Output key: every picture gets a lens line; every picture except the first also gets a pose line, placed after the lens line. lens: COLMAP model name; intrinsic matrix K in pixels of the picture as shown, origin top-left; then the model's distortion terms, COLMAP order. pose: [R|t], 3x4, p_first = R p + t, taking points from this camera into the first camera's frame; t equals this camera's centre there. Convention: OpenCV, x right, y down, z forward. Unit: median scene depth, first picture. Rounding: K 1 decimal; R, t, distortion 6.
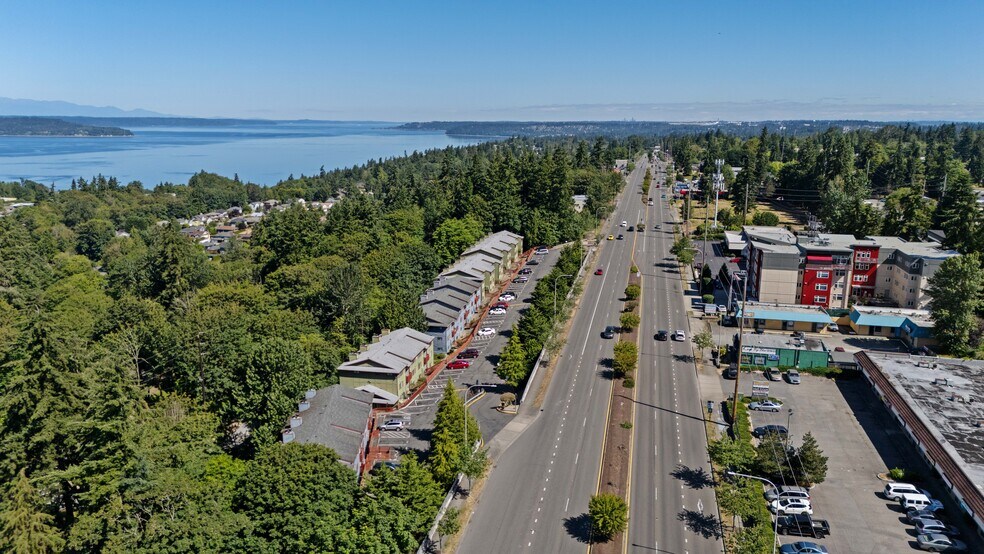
lens RADIAL K [[716.7, 0, 492.0], [0, 716.7, 277.0], [0, 0, 1]] dist [0.082012, -0.089474]
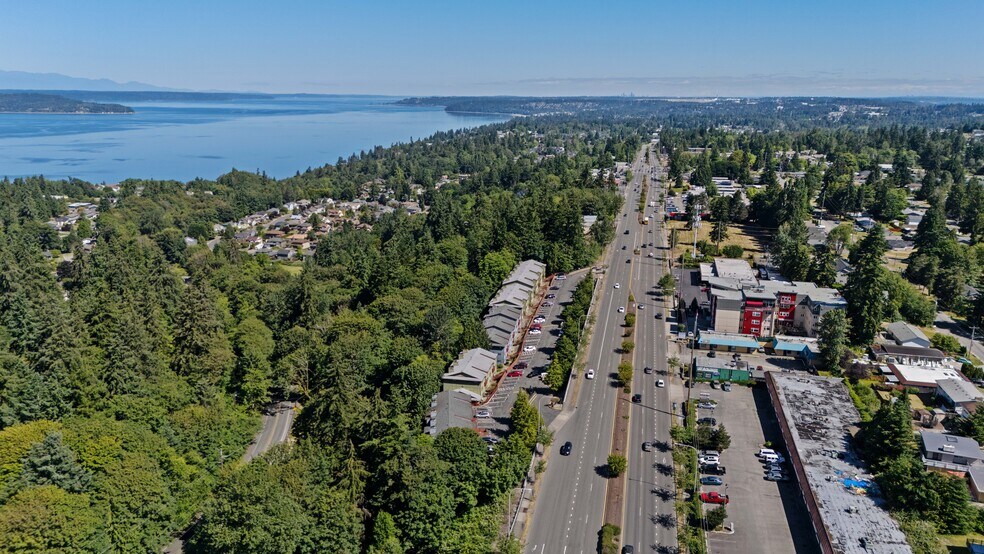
lens RADIAL K [[716.7, 0, 492.0], [0, 716.7, 277.0], [0, 0, 1]] dist [0.082012, -0.089474]
pose [[0.999993, 0.001803, 0.003371, -0.093483], [-0.001918, 0.999411, 0.034274, -0.124474], [-0.003307, -0.034280, 0.999407, -0.473636]]
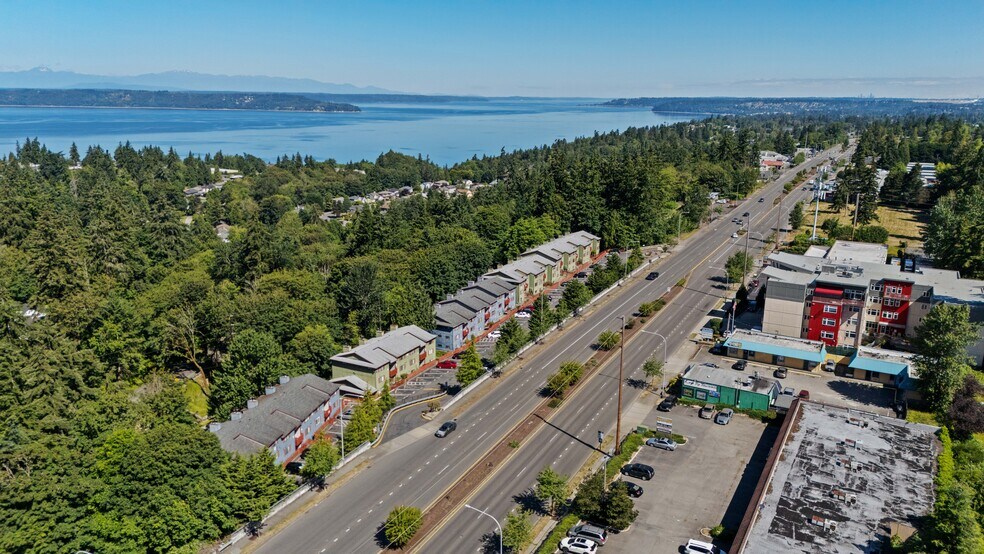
lens RADIAL K [[716.7, 0, 492.0], [0, 716.7, 277.0], [0, 0, 1]] dist [0.082012, -0.089474]
pose [[0.960937, 0.072218, -0.267178, 0.271132], [-0.063842, 0.997161, 0.039915, -0.051547], [0.269302, -0.021298, 0.962820, -0.014407]]
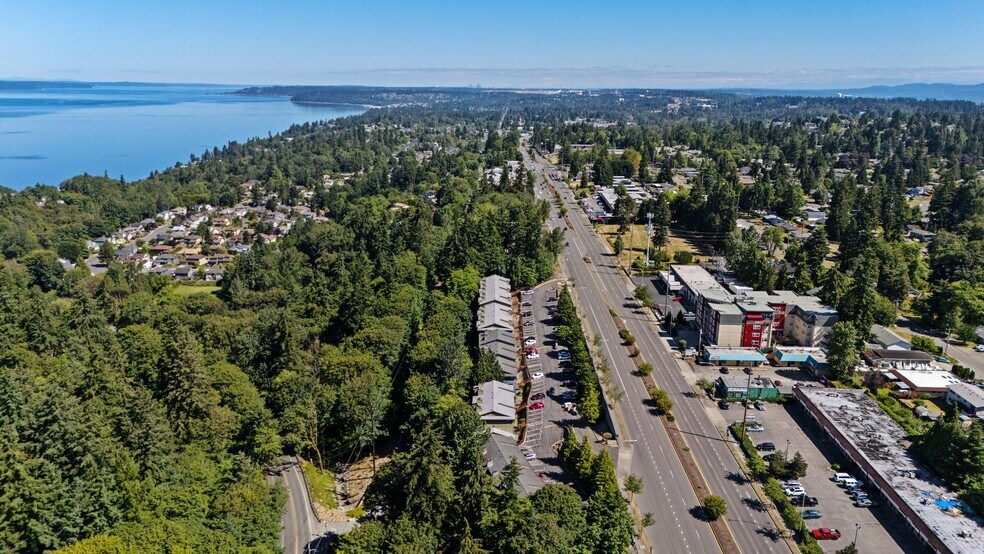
lens RADIAL K [[716.7, 0, 492.0], [0, 716.7, 277.0], [0, 0, 1]] dist [0.082012, -0.089474]
pose [[0.978511, -0.048862, 0.200323, -0.384306], [0.039423, 0.997928, 0.050847, -0.201132], [-0.202393, -0.041857, 0.978409, -0.376220]]
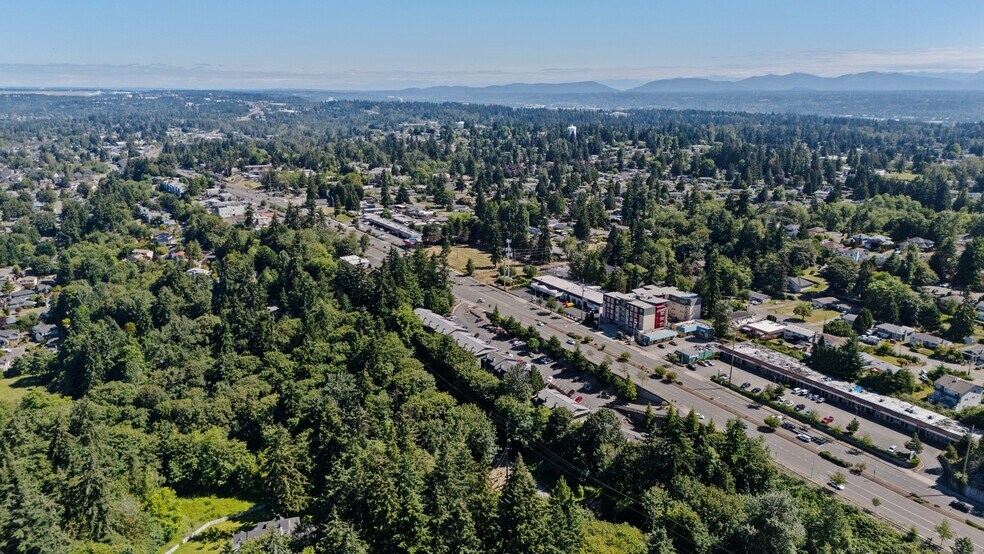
lens RADIAL K [[716.7, 0, 492.0], [0, 716.7, 277.0], [0, 0, 1]] dist [0.082012, -0.089474]
pose [[0.702374, -0.181677, 0.688233, -1.384623], [0.150334, 0.982931, 0.106047, -0.414421], [-0.695752, 0.028980, 0.717698, -0.238513]]
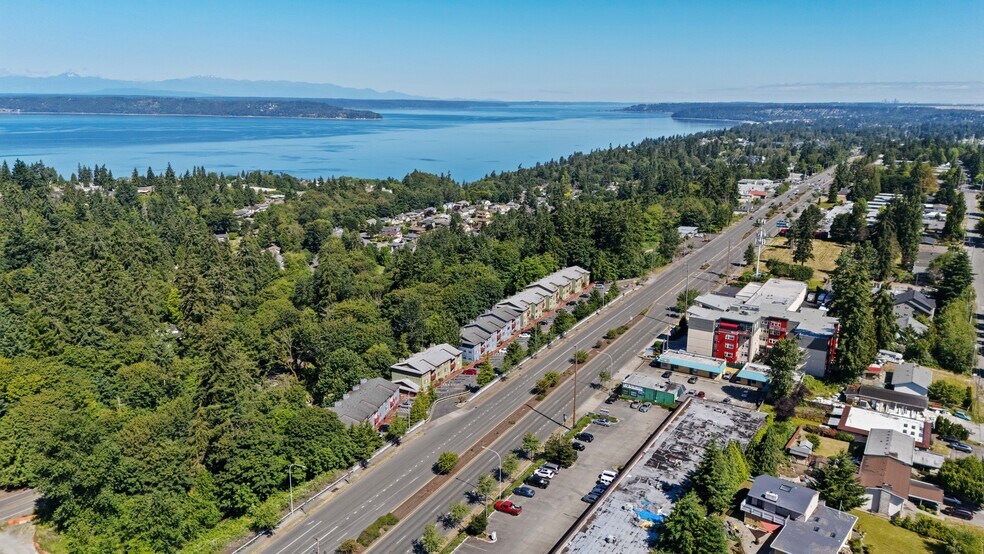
lens RADIAL K [[716.7, 0, 492.0], [0, 716.7, 277.0], [0, 0, 1]] dist [0.082012, -0.089474]
pose [[0.953238, 0.076416, -0.292399, 0.398731], [-0.068943, 0.996978, 0.035793, -0.129161], [0.294250, -0.013961, 0.955626, -0.424382]]
